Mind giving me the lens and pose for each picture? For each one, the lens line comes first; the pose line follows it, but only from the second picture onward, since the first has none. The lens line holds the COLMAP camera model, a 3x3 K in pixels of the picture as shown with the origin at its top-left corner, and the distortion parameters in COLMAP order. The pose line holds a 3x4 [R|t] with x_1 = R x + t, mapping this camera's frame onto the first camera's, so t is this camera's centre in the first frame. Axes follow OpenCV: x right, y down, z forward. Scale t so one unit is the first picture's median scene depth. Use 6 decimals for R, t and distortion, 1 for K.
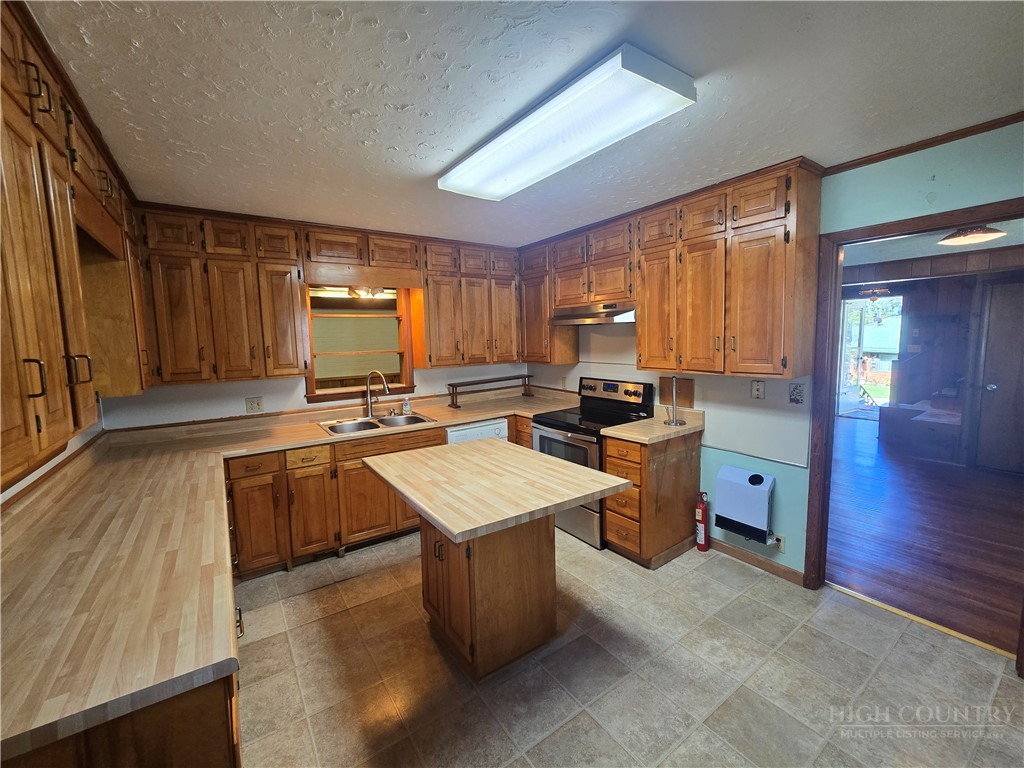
lens RADIAL K [[416.0, 0, 511.8], [0, 416.0, 376.4], [0, 0, 1]] dist [-0.002729, -0.000477]
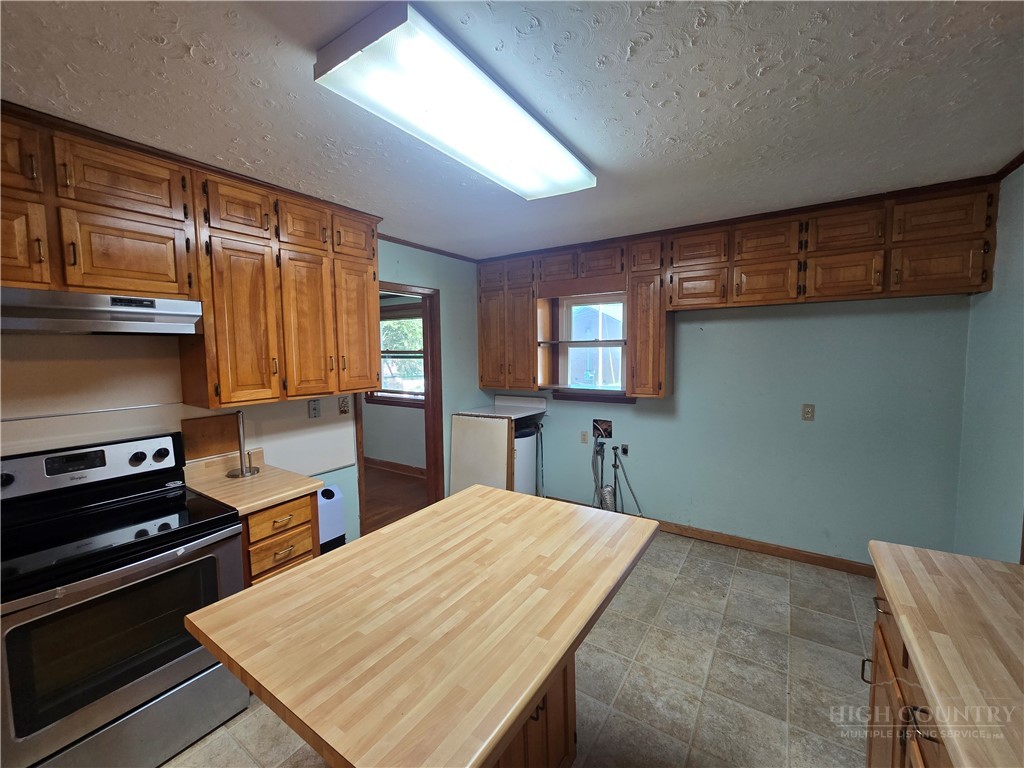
lens RADIAL K [[416.0, 0, 508.2], [0, 416.0, 380.6], [0, 0, 1]] dist [-0.002729, -0.000477]
pose [[-0.358539, -0.040475, 0.932637, -0.638242], [0.112337, 0.989929, 0.086148, -0.085804], [-0.926731, 0.135657, -0.350381, 1.082521]]
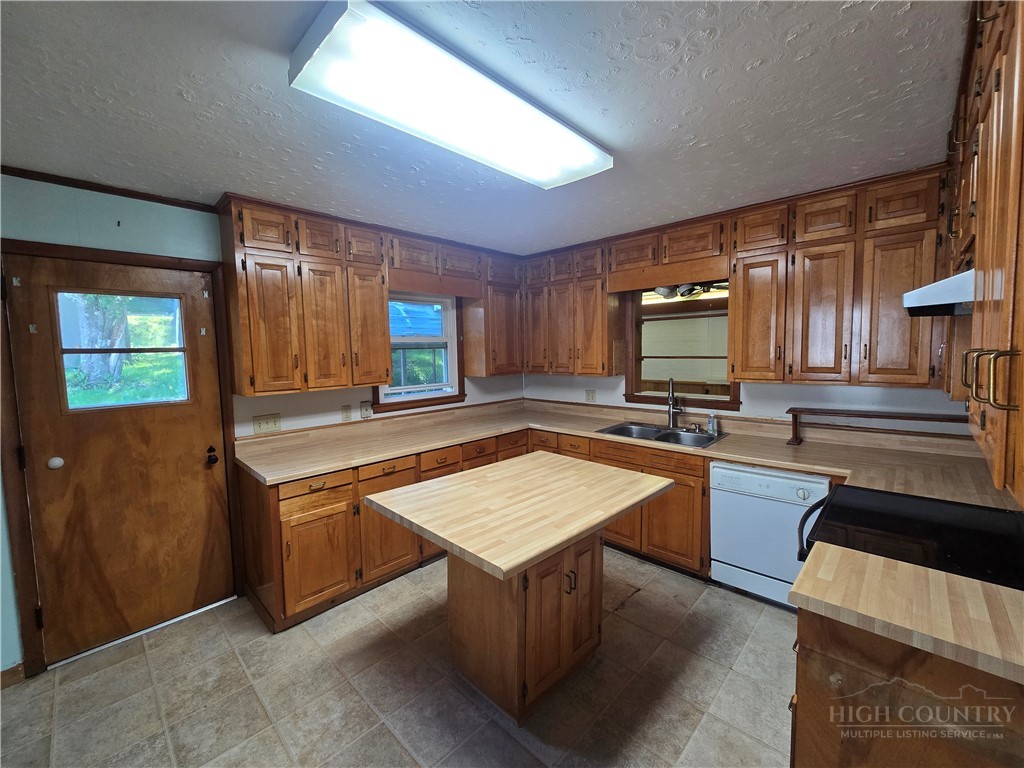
lens RADIAL K [[416.0, 0, 519.2], [0, 416.0, 381.9], [0, 0, 1]] dist [-0.002729, -0.000477]
pose [[0.210975, 0.097039, -0.972663, 0.769758], [-0.080673, 0.993394, 0.081609, -0.081601], [0.974157, 0.061250, 0.217409, 0.740836]]
